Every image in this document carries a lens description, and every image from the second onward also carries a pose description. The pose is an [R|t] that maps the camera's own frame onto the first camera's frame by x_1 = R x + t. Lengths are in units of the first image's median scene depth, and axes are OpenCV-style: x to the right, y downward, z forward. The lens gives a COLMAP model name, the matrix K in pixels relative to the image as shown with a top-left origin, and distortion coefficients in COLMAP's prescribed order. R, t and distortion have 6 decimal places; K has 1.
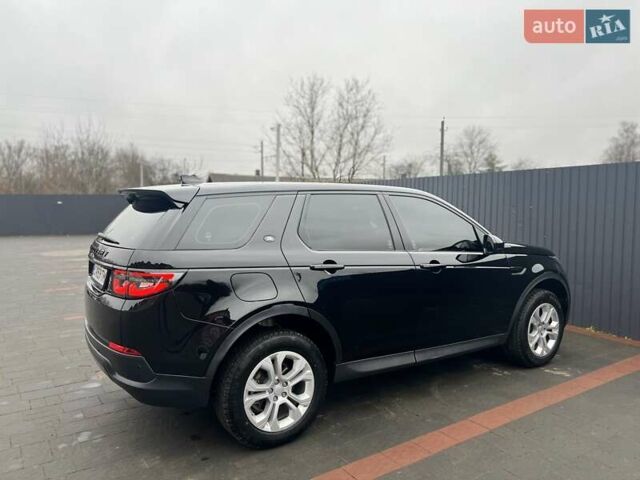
lens RADIAL K [[478.5, 0, 320.0], [0, 478.5, 257.6], [0, 0, 1]] dist [0.036970, -0.042846]
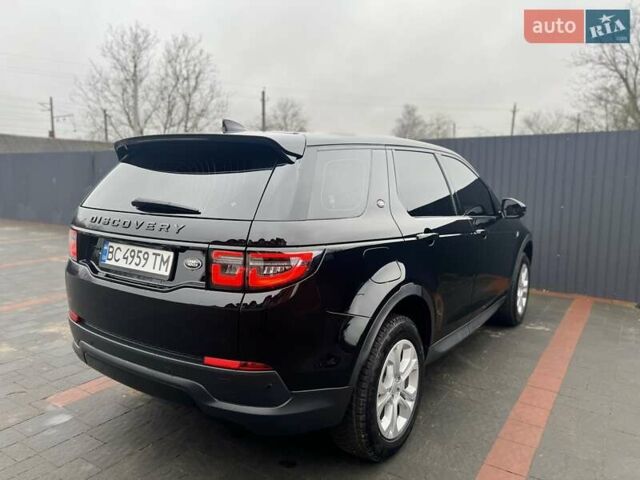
lens RADIAL K [[478.5, 0, 321.9], [0, 478.5, 251.7], [0, 0, 1]] dist [0.036970, -0.042846]
pose [[0.922870, -0.048927, 0.381991, -0.356882], [0.030578, 0.998075, 0.053962, -0.003595], [-0.383896, -0.038119, 0.922589, 0.206341]]
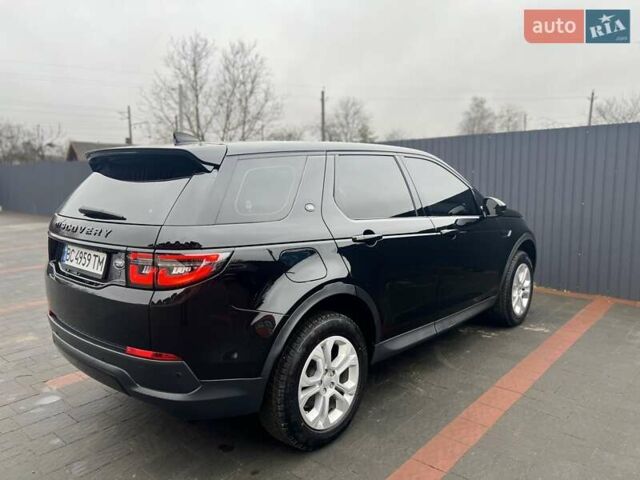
lens RADIAL K [[478.5, 0, 321.0], [0, 478.5, 252.3], [0, 0, 1]] dist [0.036970, -0.042846]
pose [[0.966833, -0.052845, 0.249885, -0.212982], [0.040512, 0.997705, 0.054246, -0.003328], [-0.252178, -0.042324, 0.966755, 0.119815]]
